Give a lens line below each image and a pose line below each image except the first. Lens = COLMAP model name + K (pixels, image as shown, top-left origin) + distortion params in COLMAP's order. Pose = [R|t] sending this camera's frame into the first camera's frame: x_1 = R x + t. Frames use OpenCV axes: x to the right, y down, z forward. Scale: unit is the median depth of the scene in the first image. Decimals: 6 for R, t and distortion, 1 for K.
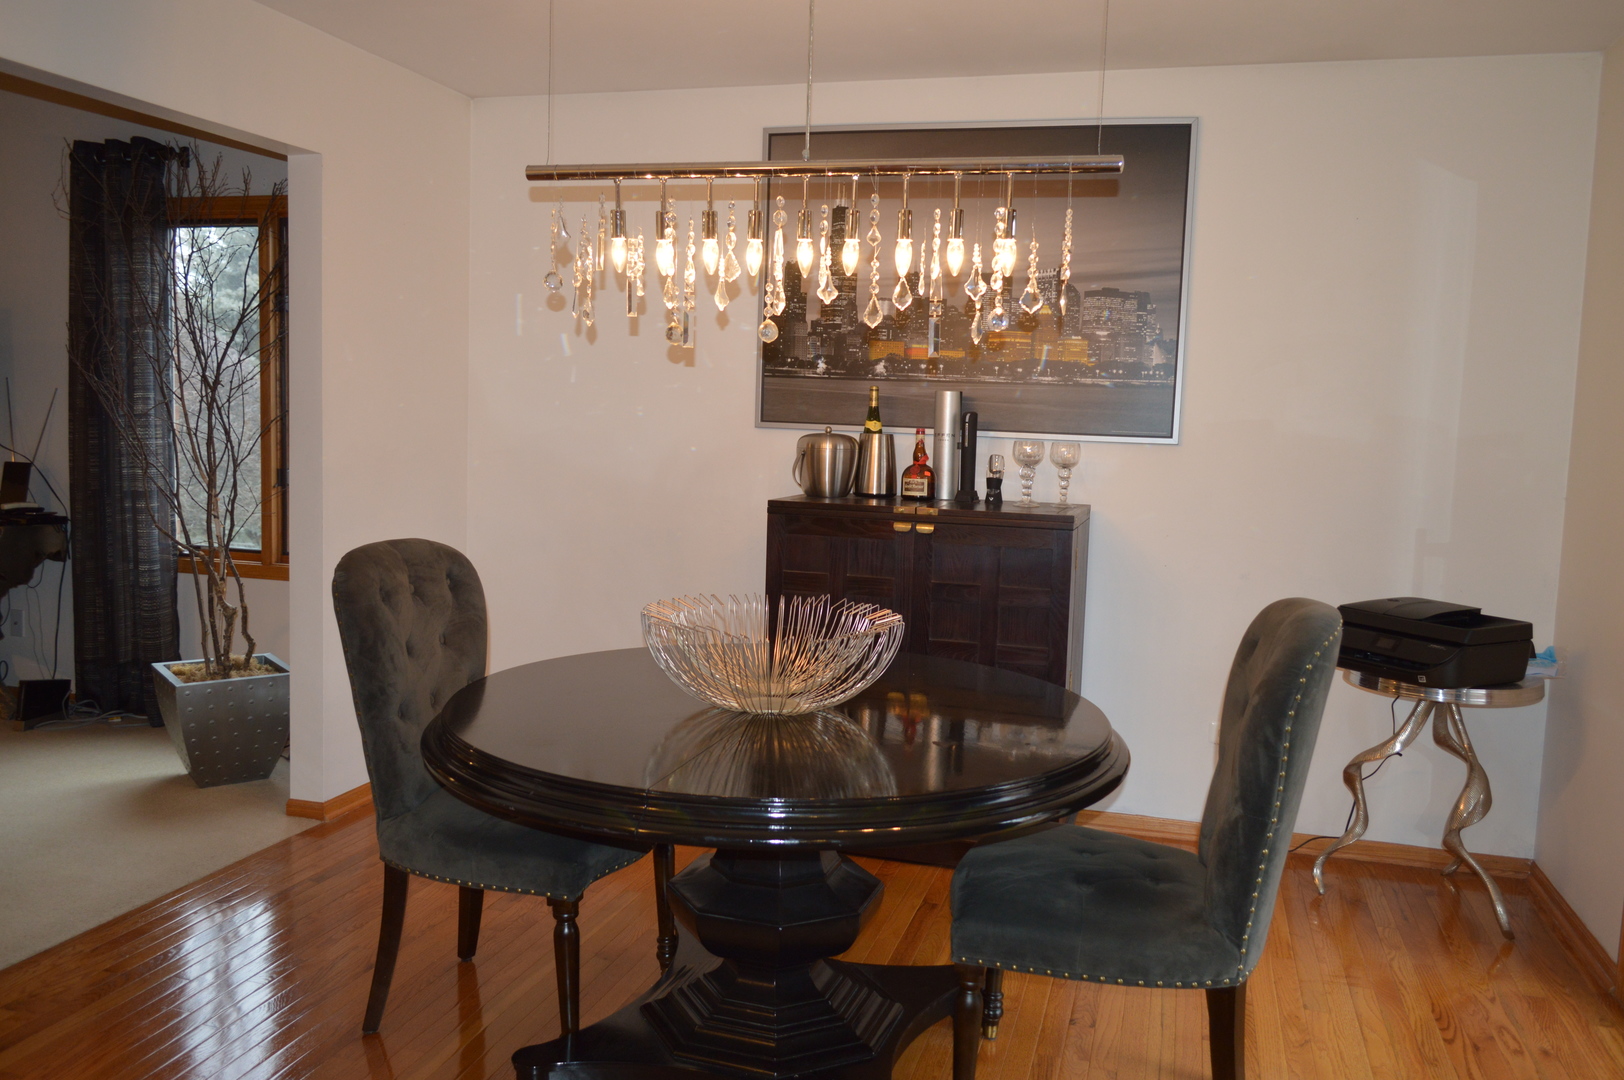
lens RADIAL K [[1290.0, 0, 812.0], [0, 1290.0, 540.0], [0, 0, 1]] dist [-0.006812, 0.000690]
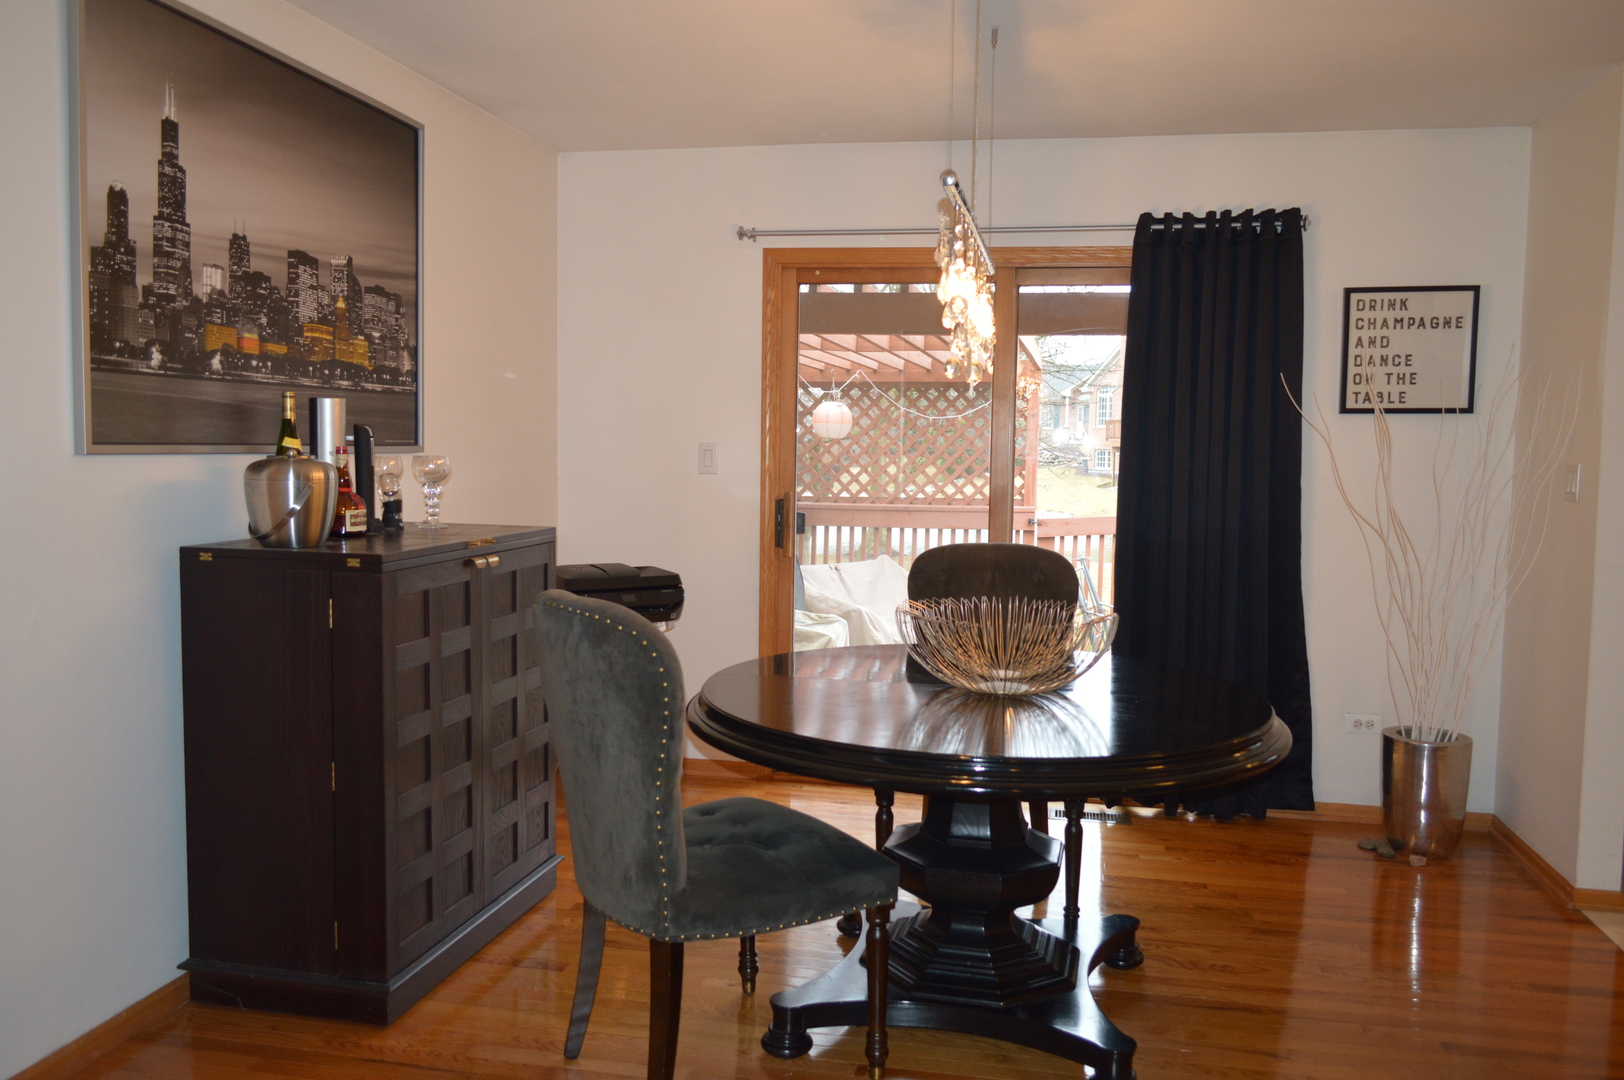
lens RADIAL K [[1290.0, 0, 812.0], [0, 1290.0, 540.0], [0, 0, 1]] dist [-0.006812, 0.000690]
pose [[-0.075925, -0.109800, 0.991050, -0.711794], [0.085525, 0.989539, 0.116184, -0.094620], [-0.993439, 0.093581, -0.065740, 0.756794]]
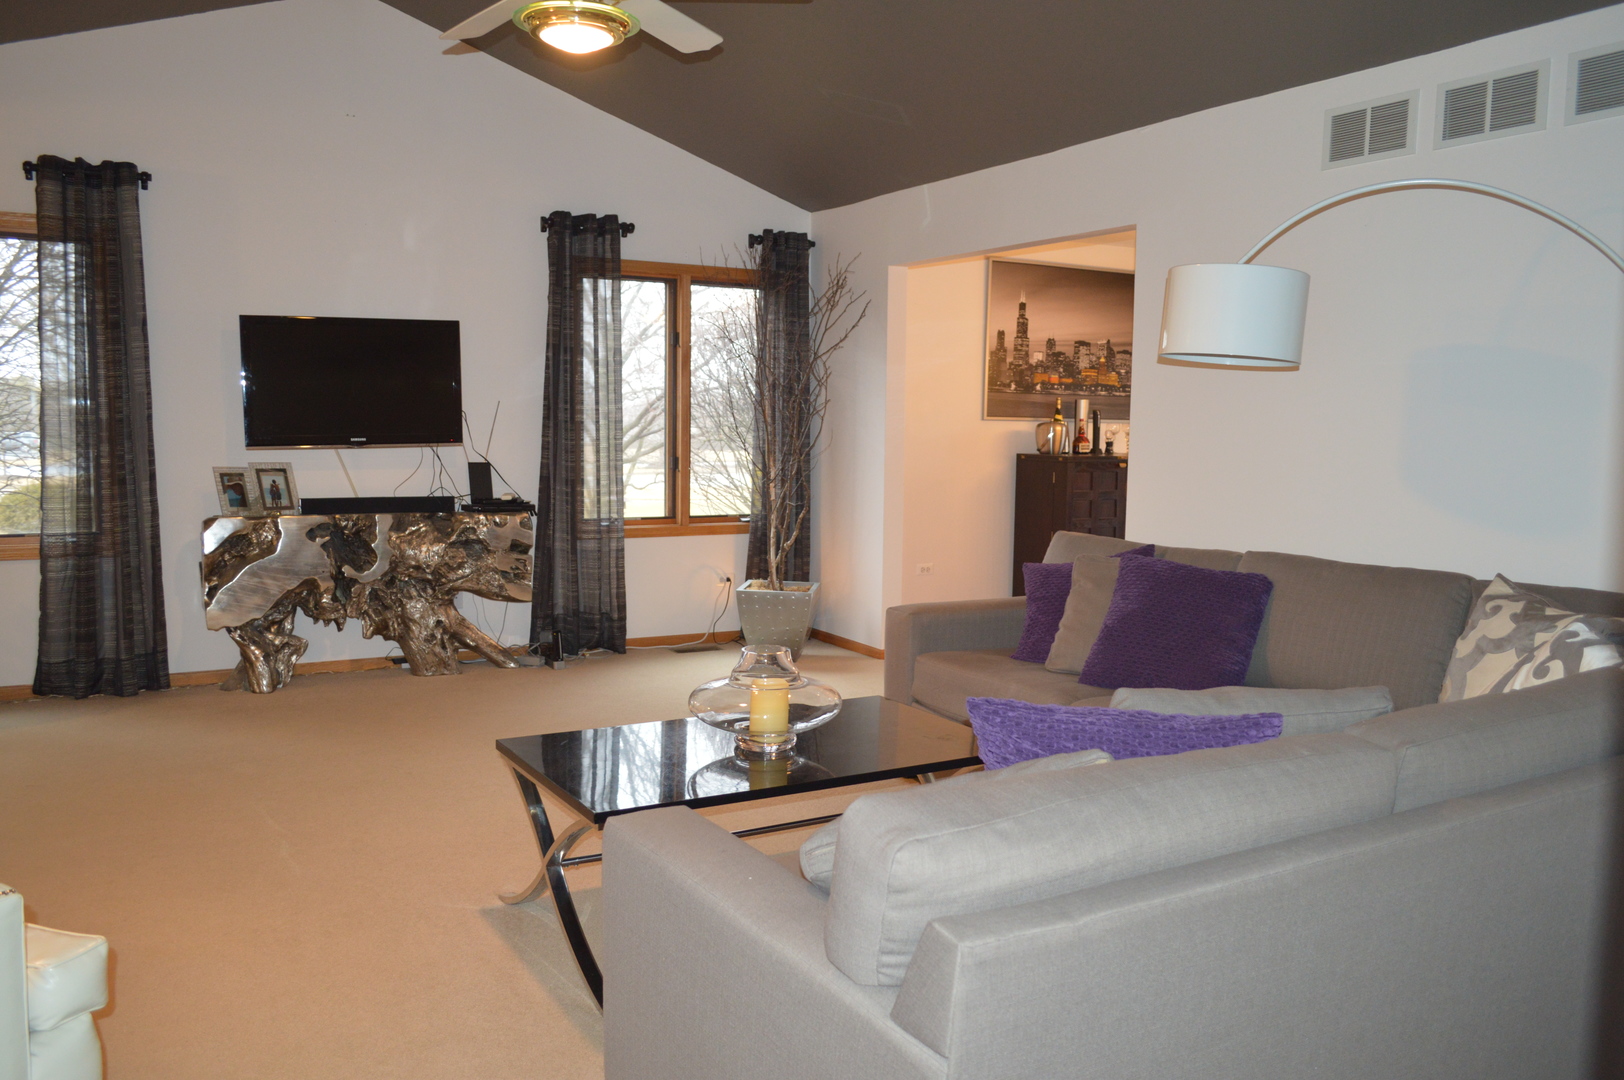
lens RADIAL K [[1290.0, 0, 812.0], [0, 1290.0, 540.0], [0, 0, 1]] dist [-0.006812, 0.000690]
pose [[0.696376, -0.089474, 0.712077, -1.628711], [0.078008, 0.995756, 0.048831, -0.028060], [-0.713425, 0.021543, 0.700401, -0.103931]]
